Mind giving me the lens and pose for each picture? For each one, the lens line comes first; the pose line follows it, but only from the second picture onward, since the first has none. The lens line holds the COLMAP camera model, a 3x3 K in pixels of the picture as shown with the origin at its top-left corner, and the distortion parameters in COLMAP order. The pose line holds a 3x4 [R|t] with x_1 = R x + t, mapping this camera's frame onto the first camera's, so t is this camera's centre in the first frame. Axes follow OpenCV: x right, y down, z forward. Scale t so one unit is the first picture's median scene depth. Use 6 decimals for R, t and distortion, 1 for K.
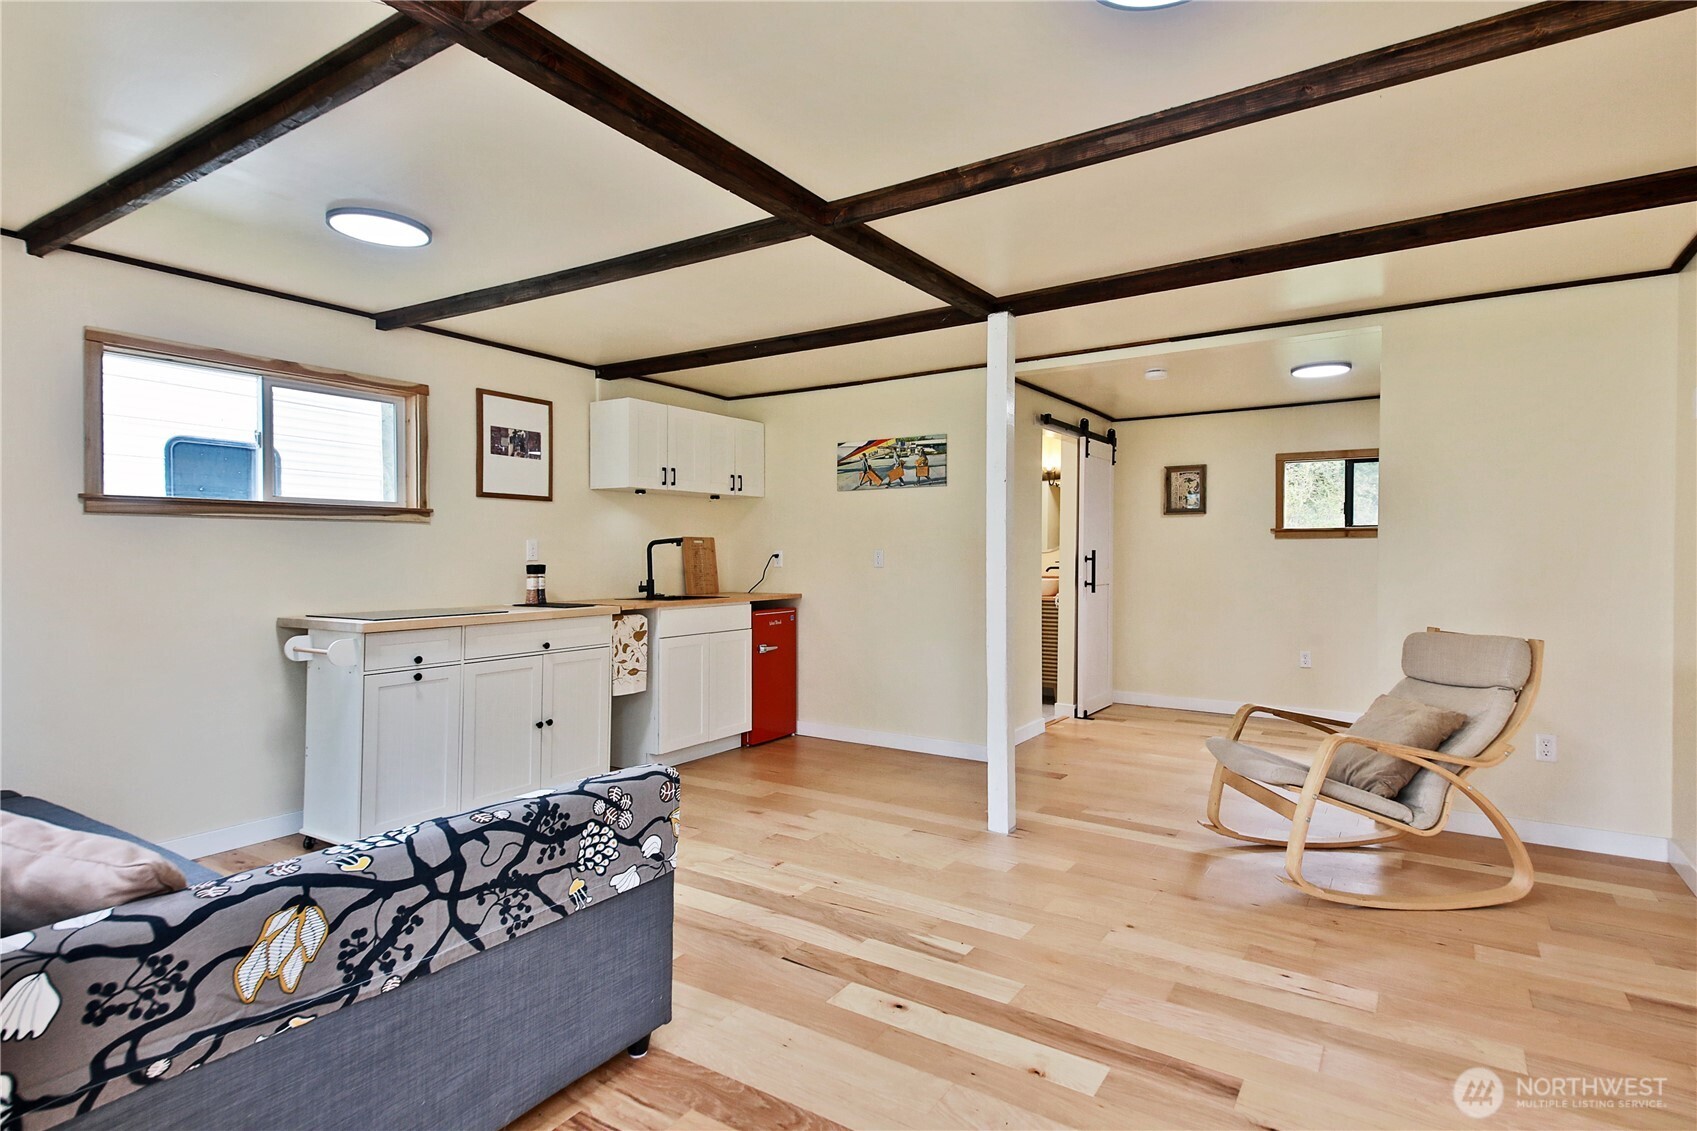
lens RADIAL K [[882.6, 0, 848.5], [0, 882.6, 565.5], [0, 0, 1]] dist [0.023956, -0.000561]
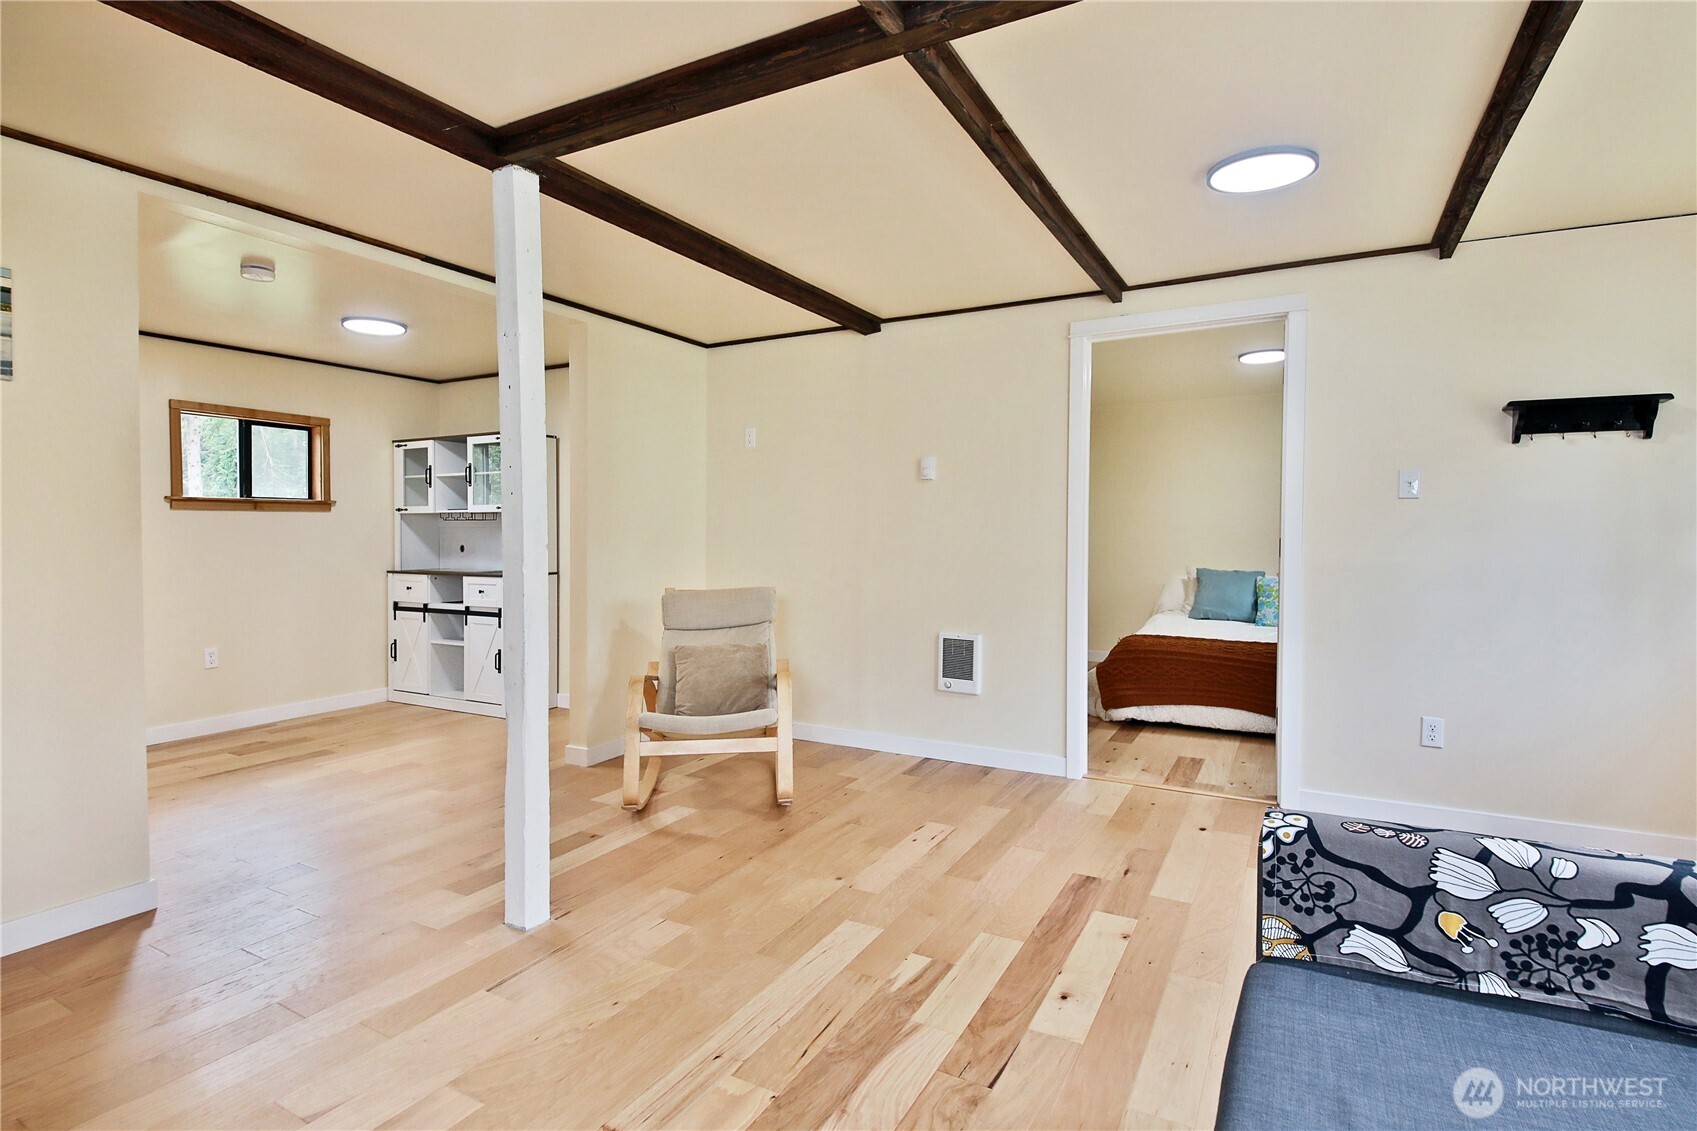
lens RADIAL K [[835.4, 0, 848.5], [0, 835.4, 565.5], [0, 0, 1]] dist [0.000372, -0.000048]
pose [[-0.074782, -0.041682, 0.996328, -0.503704], [0.015316, 0.998960, 0.042942, -0.006220], [-0.997082, 0.018471, -0.074065, 0.811391]]
